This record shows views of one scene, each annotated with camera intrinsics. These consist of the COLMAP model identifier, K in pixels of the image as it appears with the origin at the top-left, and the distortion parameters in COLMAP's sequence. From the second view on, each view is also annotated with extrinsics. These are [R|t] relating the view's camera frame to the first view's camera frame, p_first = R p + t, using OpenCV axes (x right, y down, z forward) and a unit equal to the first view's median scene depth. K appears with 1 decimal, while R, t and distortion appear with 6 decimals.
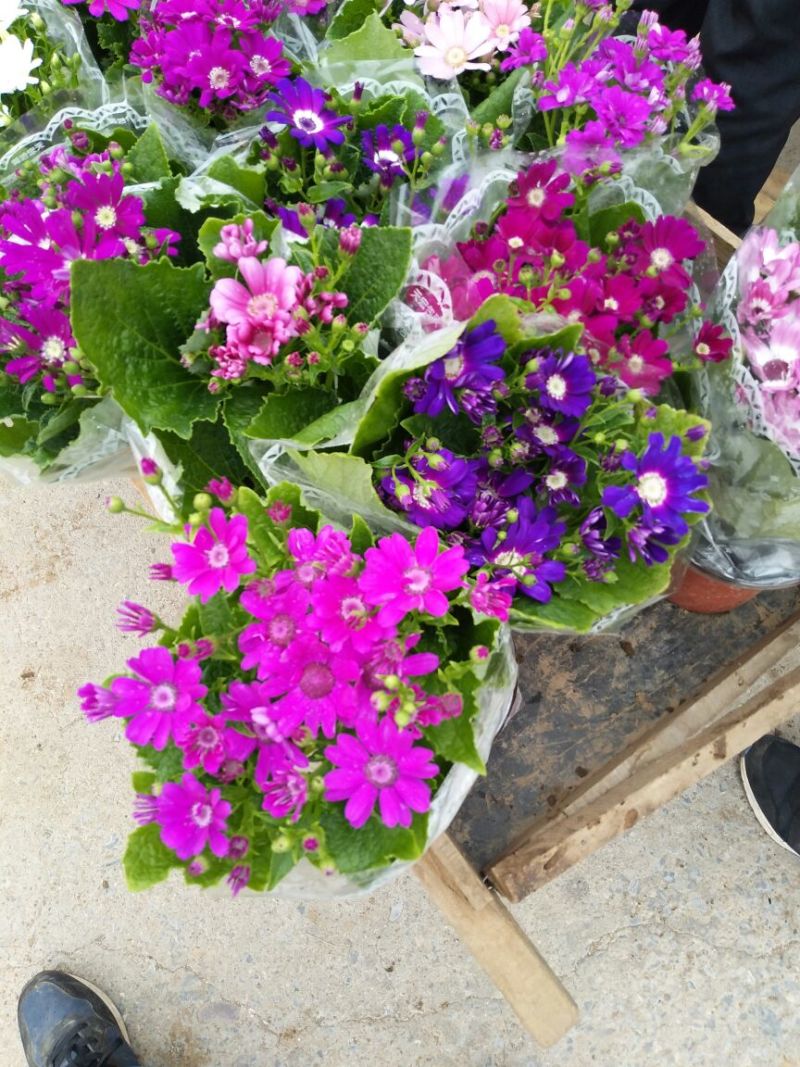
lens RADIAL K [[962.1, 0, 400.0], [0, 962.1, 533.5], [0, 0, 1]] dist [0.058773, -0.181048]
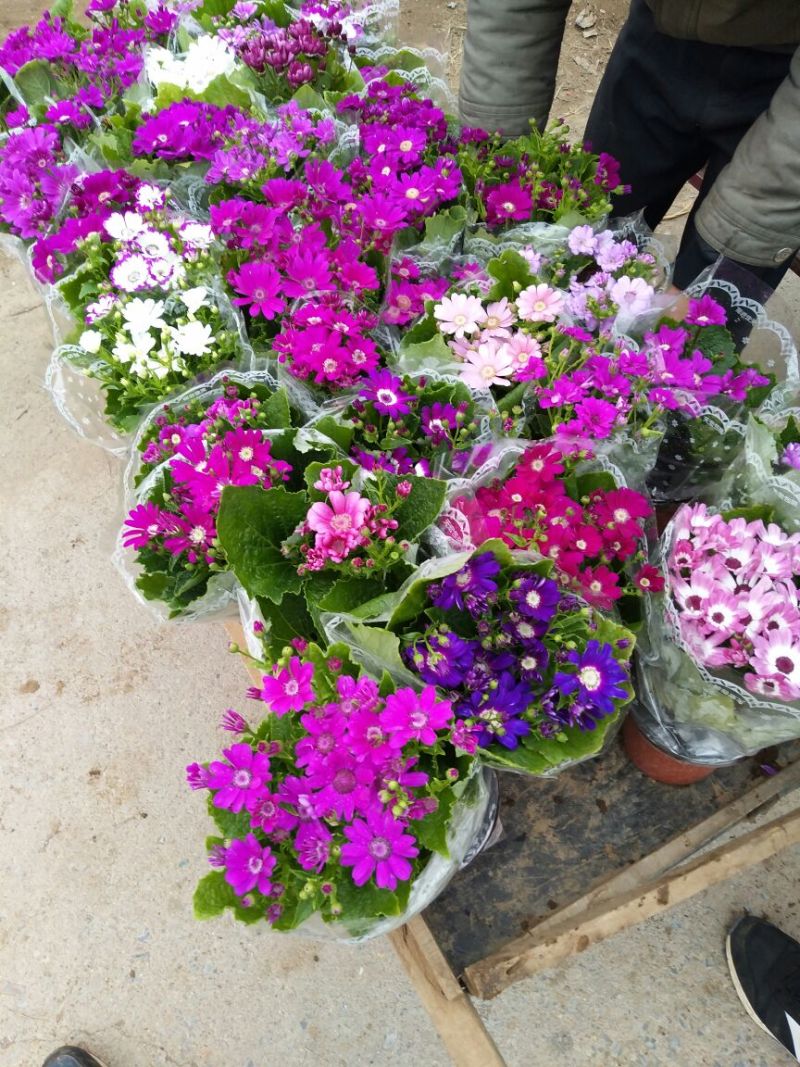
lens RADIAL K [[962.1, 0, 400.0], [0, 962.1, 533.5], [0, 0, 1]] dist [0.058773, -0.181048]
pose [[0.991741, 0.110200, -0.065626, 0.045050], [-0.118975, 0.981542, -0.149737, -0.007056], [0.047914, 0.156308, 0.986546, -0.436453]]
